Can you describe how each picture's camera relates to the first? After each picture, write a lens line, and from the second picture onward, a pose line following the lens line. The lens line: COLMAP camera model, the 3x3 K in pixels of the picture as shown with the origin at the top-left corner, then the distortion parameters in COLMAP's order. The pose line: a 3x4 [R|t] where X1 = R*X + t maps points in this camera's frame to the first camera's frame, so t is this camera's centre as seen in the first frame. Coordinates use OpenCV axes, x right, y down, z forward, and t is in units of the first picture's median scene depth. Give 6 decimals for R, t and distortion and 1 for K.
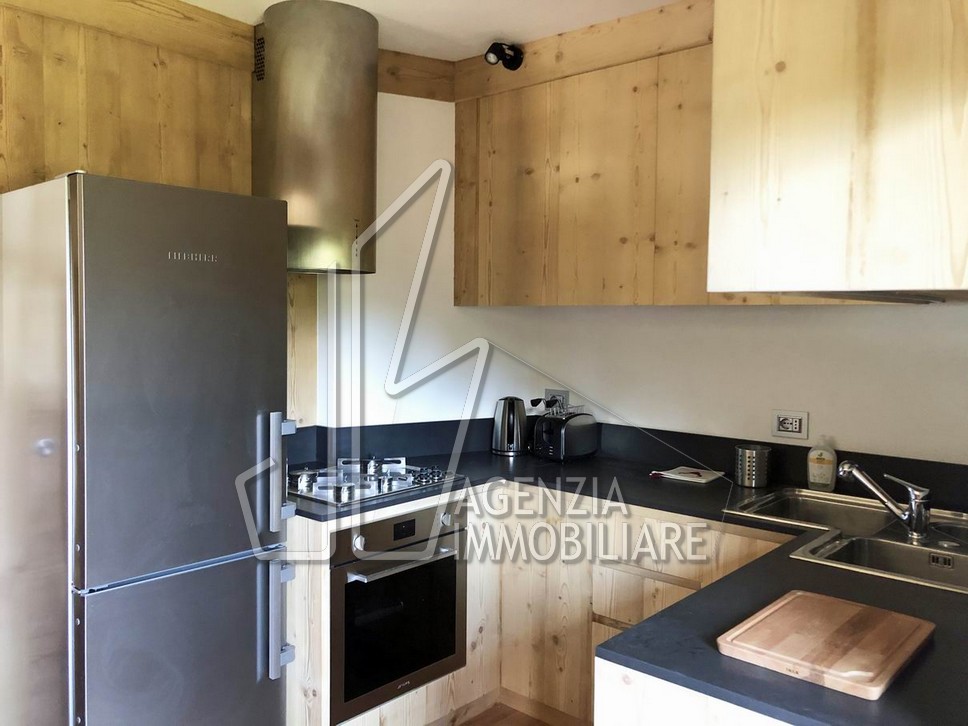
lens RADIAL K [[790.7, 0, 477.4], [0, 790.7, 357.9], [0, 0, 1]] dist [0.011082, -0.017456]
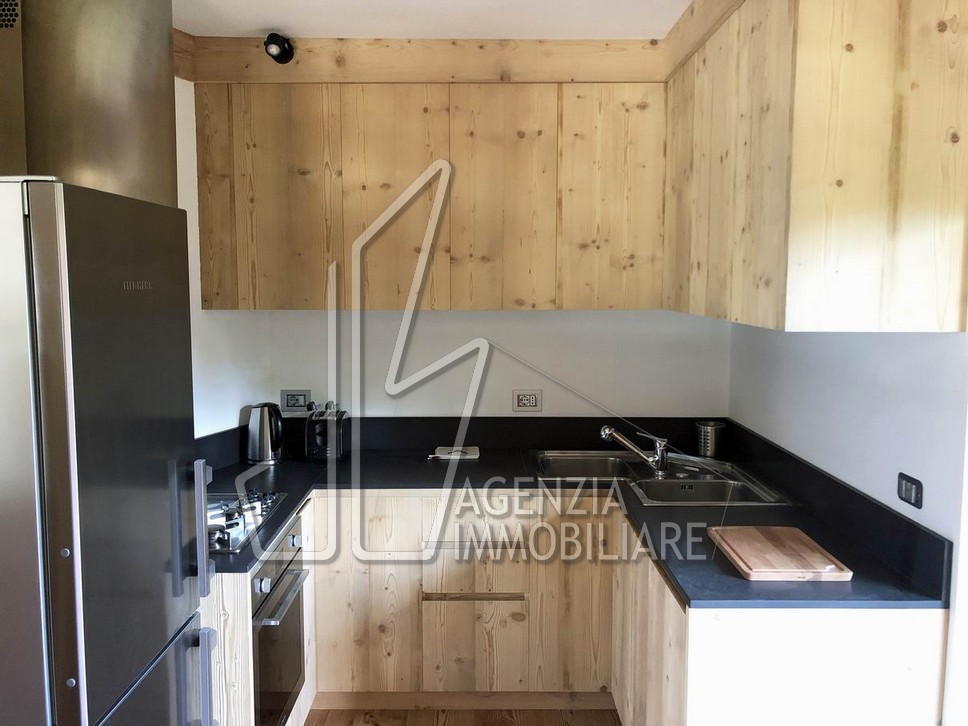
lens RADIAL K [[788.0, 0, 473.5], [0, 788.0, 355.0], [0, 0, 1]] dist [-0.000033, 0.001785]
pose [[0.744816, -0.072781, 0.663289, -0.485550], [0.041136, 0.997151, 0.063223, -0.069707], [-0.666001, -0.019805, 0.745688, 0.143255]]
